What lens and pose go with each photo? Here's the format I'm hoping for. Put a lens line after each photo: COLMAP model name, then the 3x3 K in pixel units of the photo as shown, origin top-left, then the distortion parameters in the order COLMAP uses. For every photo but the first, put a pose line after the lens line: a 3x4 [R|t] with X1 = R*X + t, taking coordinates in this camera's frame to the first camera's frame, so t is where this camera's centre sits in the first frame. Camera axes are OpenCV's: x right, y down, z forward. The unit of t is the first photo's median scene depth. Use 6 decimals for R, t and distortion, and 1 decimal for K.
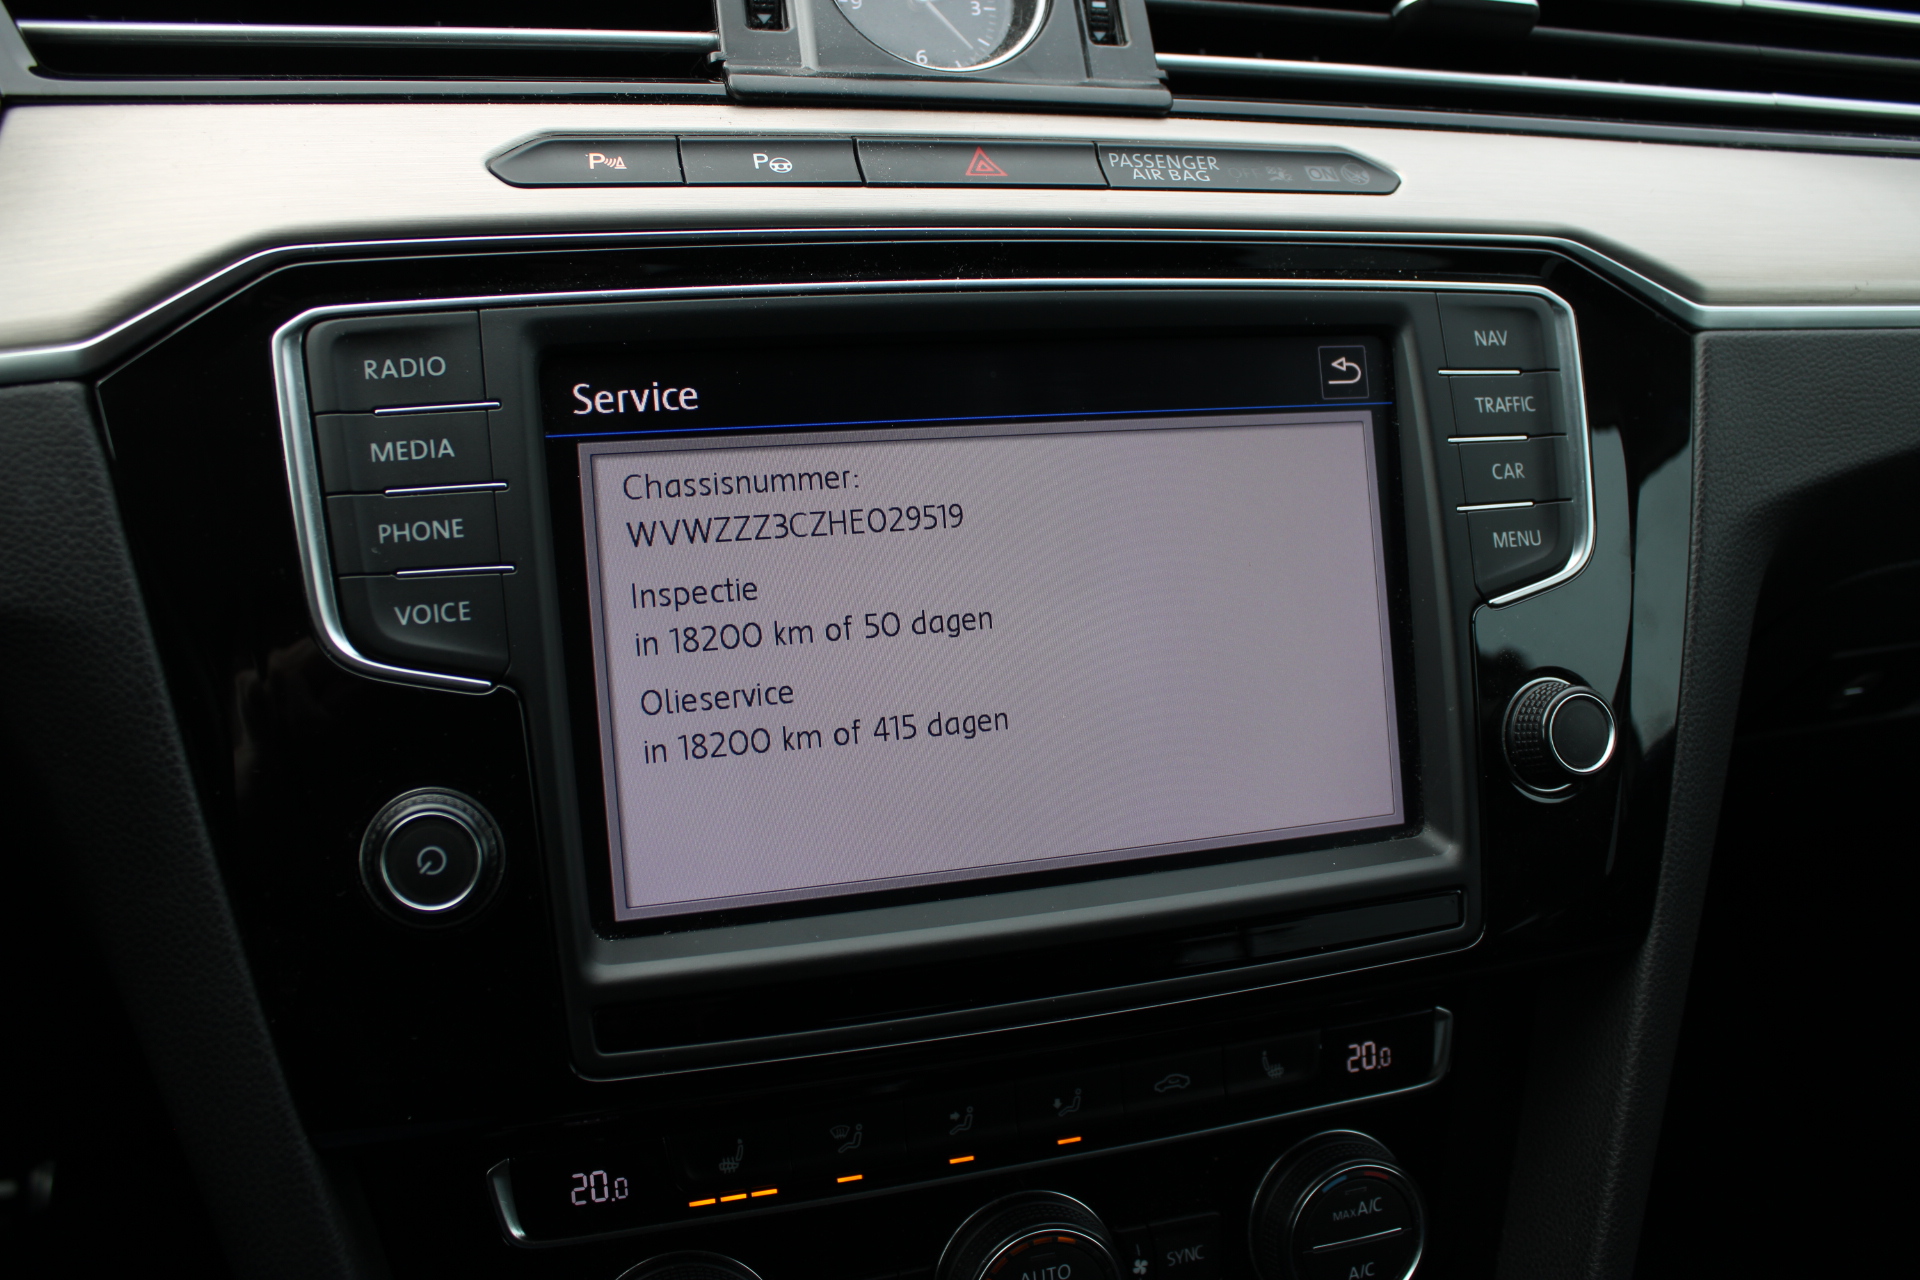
lens RADIAL K [[1686.0, 0, 960.0], [0, 1686.0, 640.0], [0, 0, 1]] dist [-0.165406, 0.162551]
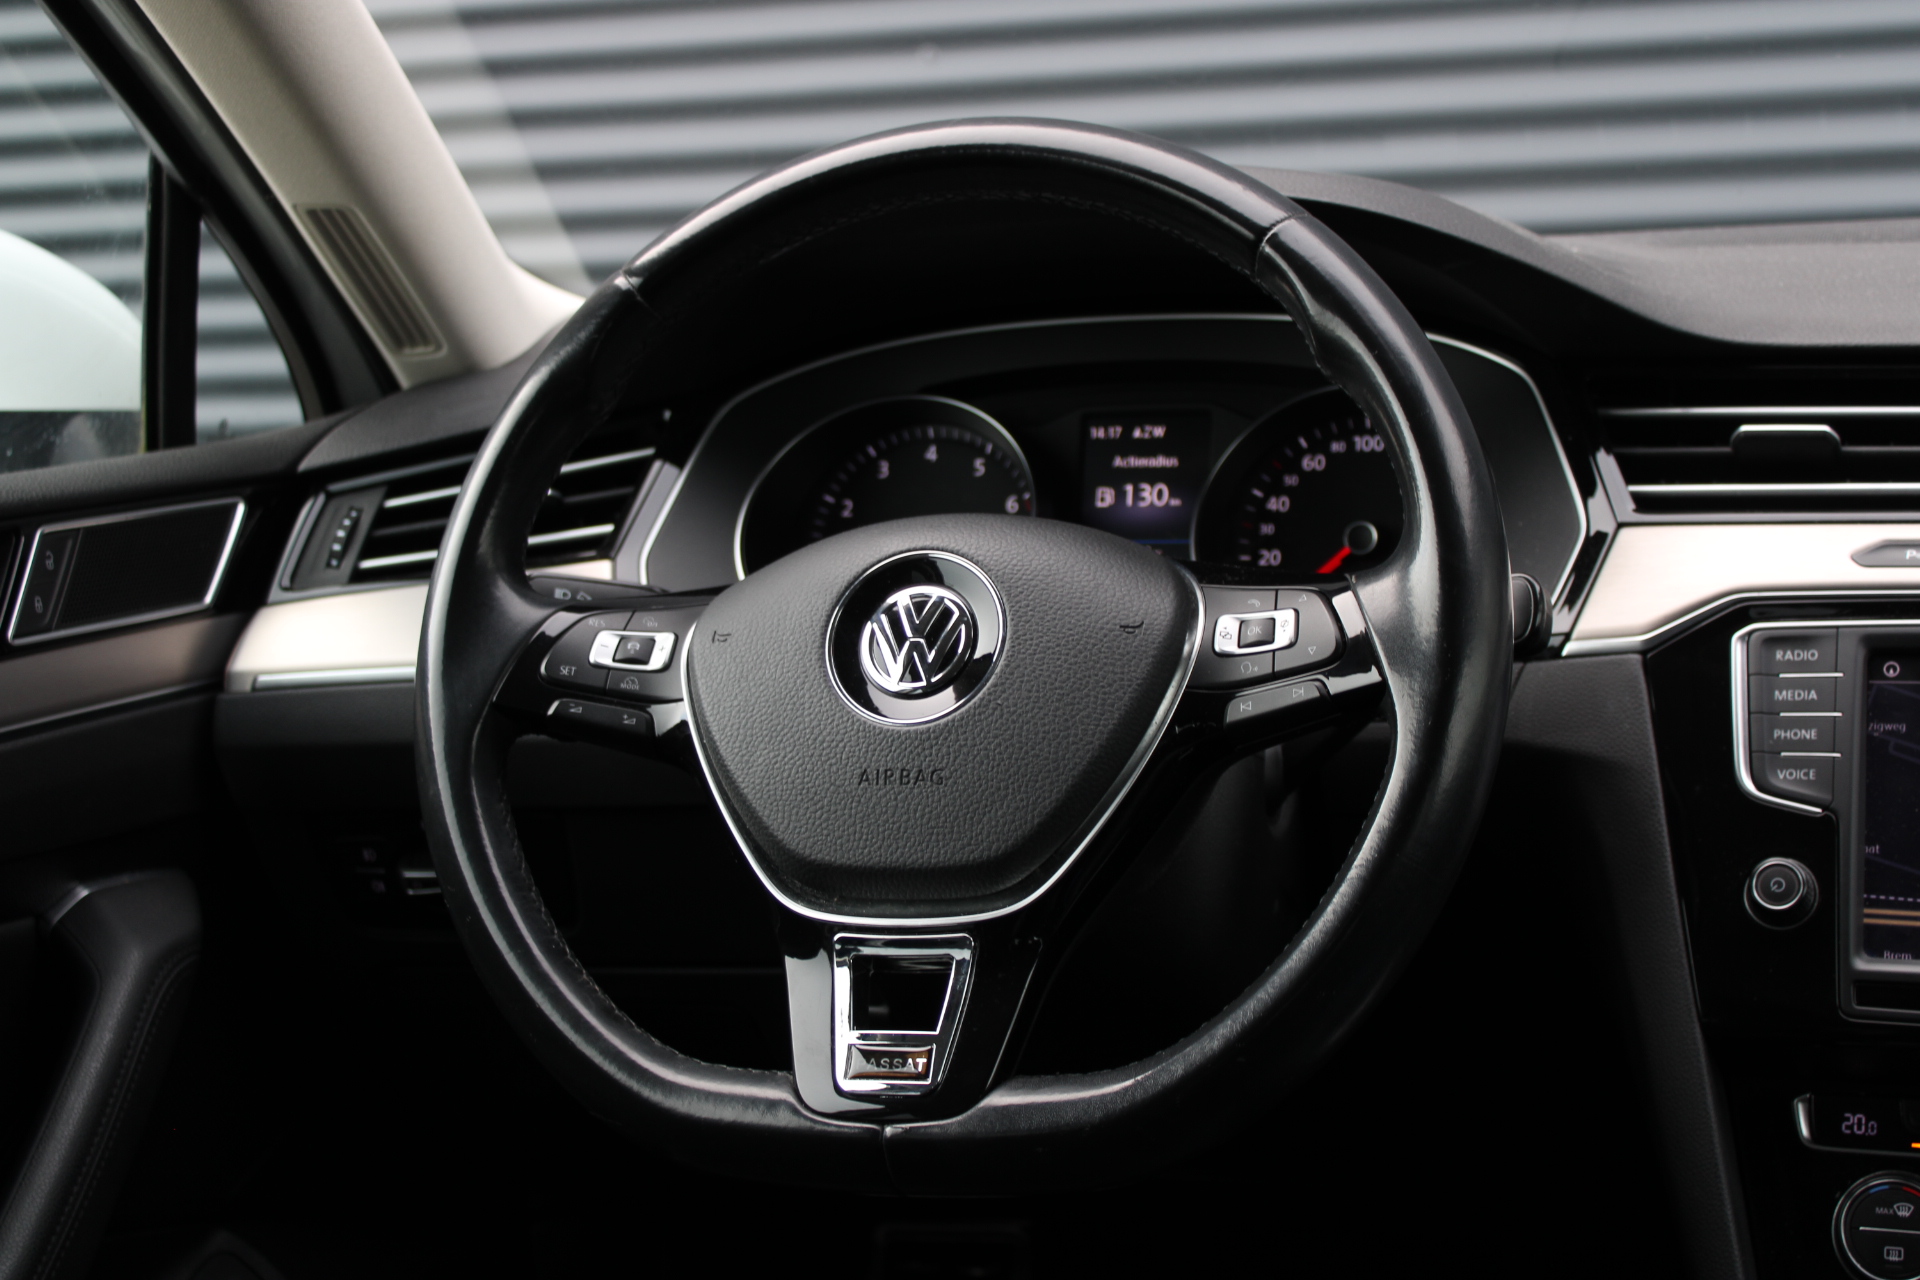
lens RADIAL K [[2926.8, 0, 960.0], [0, 2926.8, 640.0], [0, 0, 1]] dist [-0.019102, -0.036449]
pose [[0.771034, 0.001822, -0.636791, 1.052668], [-0.171124, 0.963805, -0.204442, 0.662866], [0.613370, 0.266602, 0.743438, -2.088111]]
